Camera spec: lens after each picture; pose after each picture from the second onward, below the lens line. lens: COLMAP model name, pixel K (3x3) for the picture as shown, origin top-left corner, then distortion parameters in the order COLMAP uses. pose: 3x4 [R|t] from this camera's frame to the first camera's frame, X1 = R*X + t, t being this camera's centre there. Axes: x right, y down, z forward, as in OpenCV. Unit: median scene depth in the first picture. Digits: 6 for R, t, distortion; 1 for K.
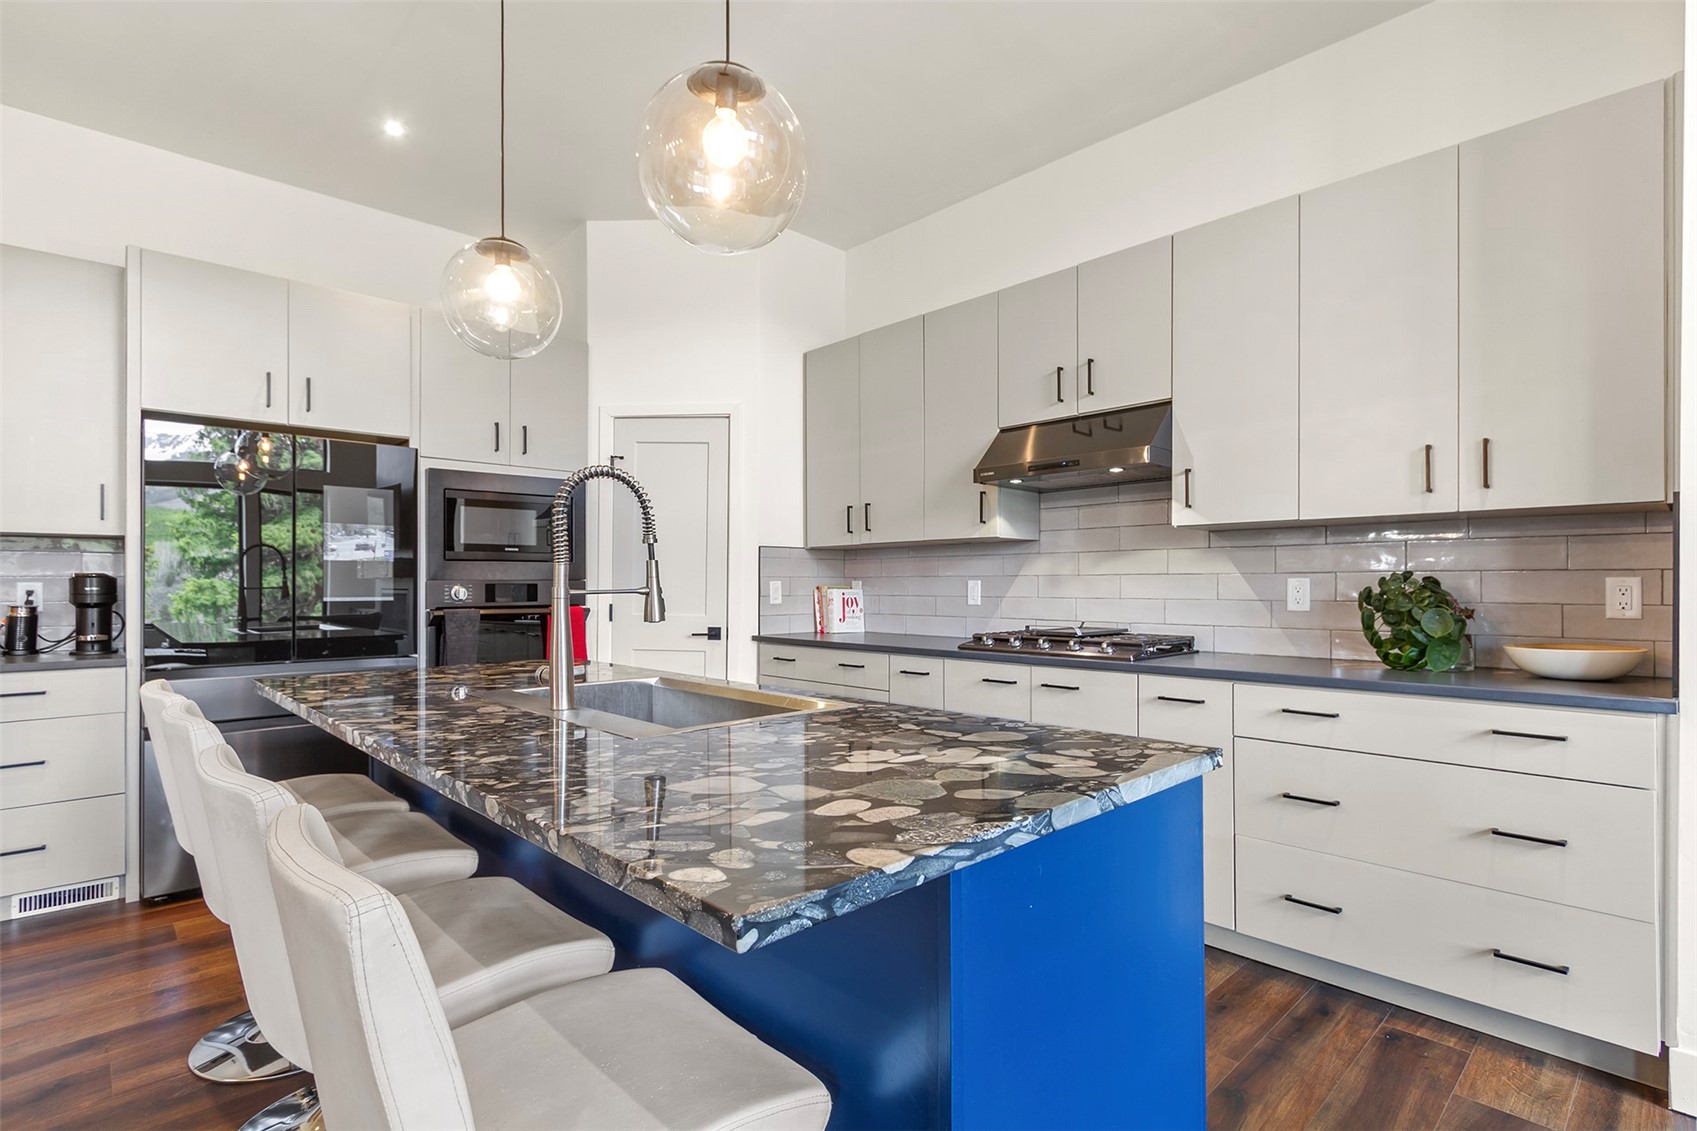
lens RADIAL K [[821.4, 0, 838.8], [0, 821.4, 575.5], [0, 0, 1]] dist [-0.000816, -0.000081]
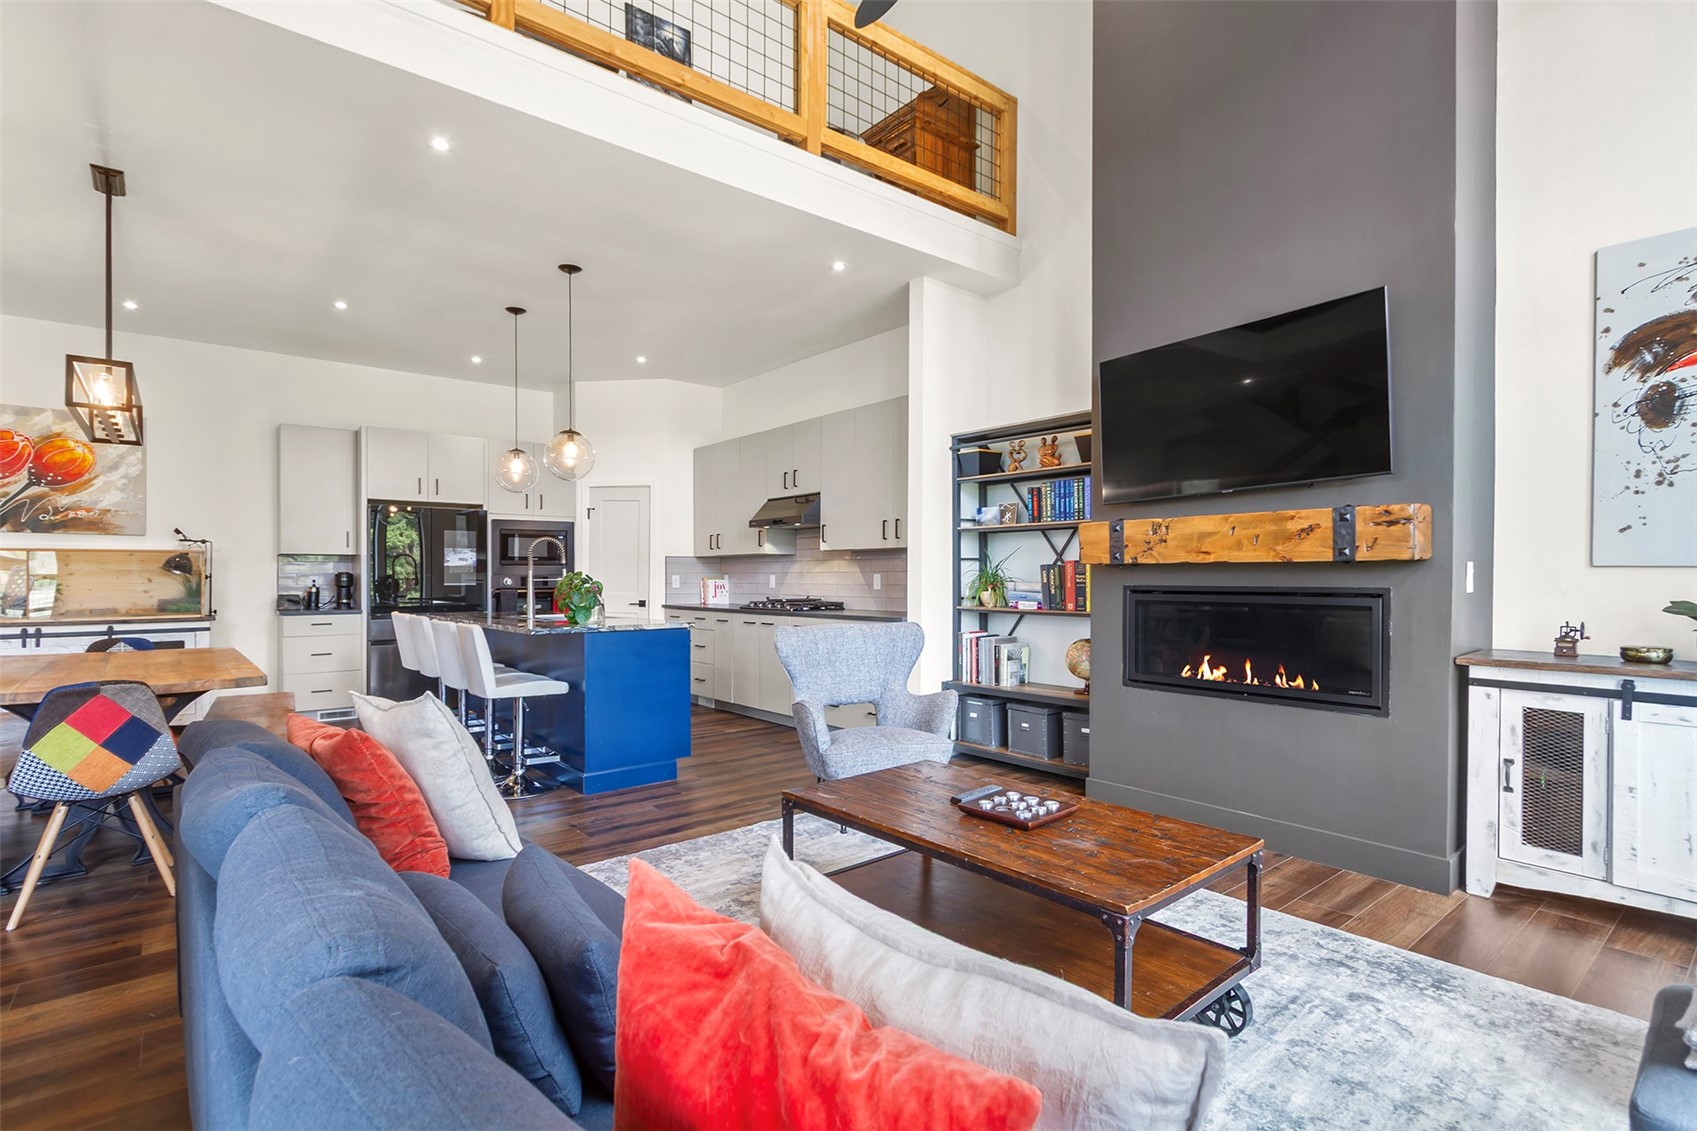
lens RADIAL K [[821.4, 0, 851.0], [0, 821.4, 569.7], [0, 0, 1]] dist [-0.000816, -0.000081]
pose [[0.997922, -0.000669, -0.064430, 0.523147], [0.000769, 0.999999, 0.001532, -0.010304], [0.064429, -0.001578, 0.997921, -0.982526]]
